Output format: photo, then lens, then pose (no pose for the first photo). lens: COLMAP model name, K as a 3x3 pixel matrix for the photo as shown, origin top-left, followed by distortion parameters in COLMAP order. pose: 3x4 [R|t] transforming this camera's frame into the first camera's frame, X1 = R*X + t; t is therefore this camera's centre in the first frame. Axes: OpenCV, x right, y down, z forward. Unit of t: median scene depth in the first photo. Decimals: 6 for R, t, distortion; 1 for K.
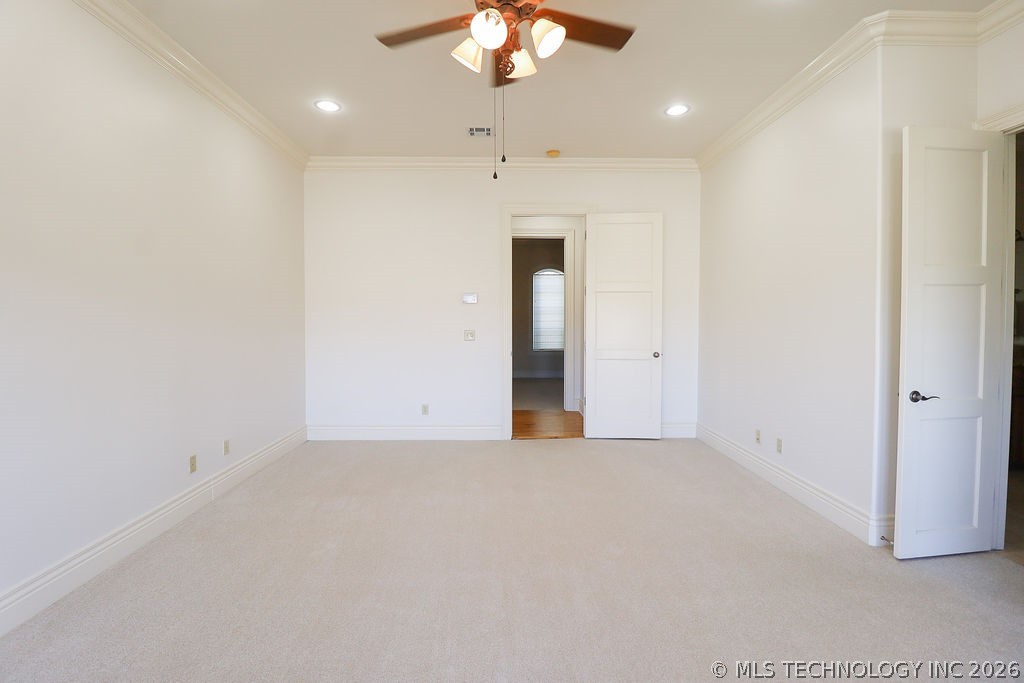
lens RADIAL K [[481.6, 0, 512.1], [0, 481.6, 330.9], [0, 0, 1]] dist [0.012996, -0.015878]
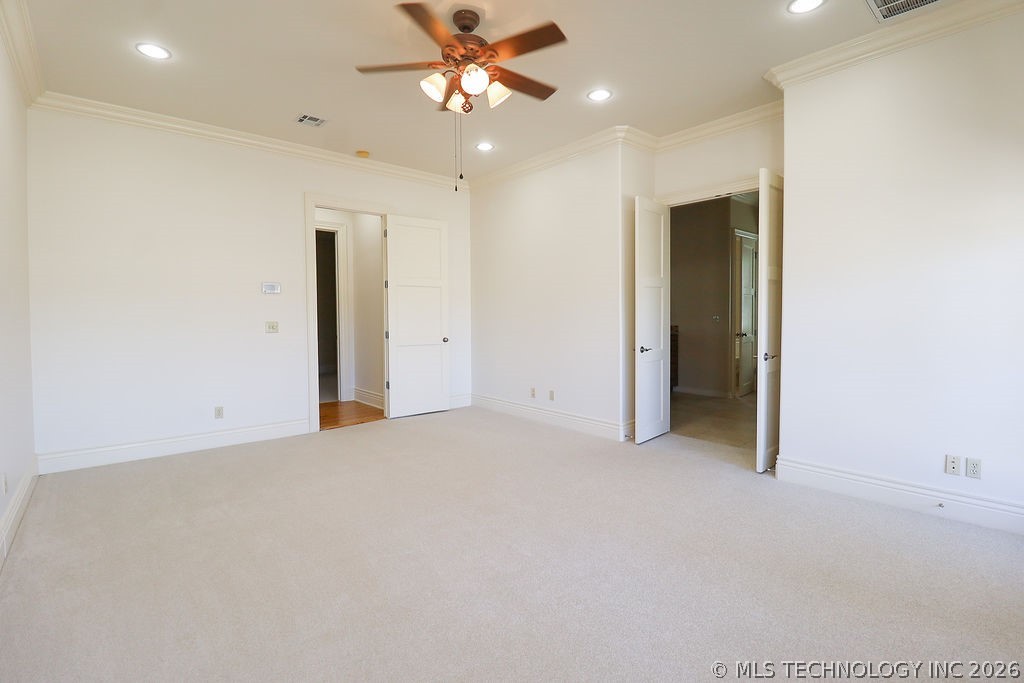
lens RADIAL K [[481.6, 0, 512.1], [0, 481.6, 330.9], [0, 0, 1]] dist [0.012996, -0.015878]
pose [[0.766265, -0.026874, 0.641962, -0.424005], [0.024710, 0.999618, 0.012352, 0.020580], [-0.642049, 0.006398, 0.766637, -0.031657]]
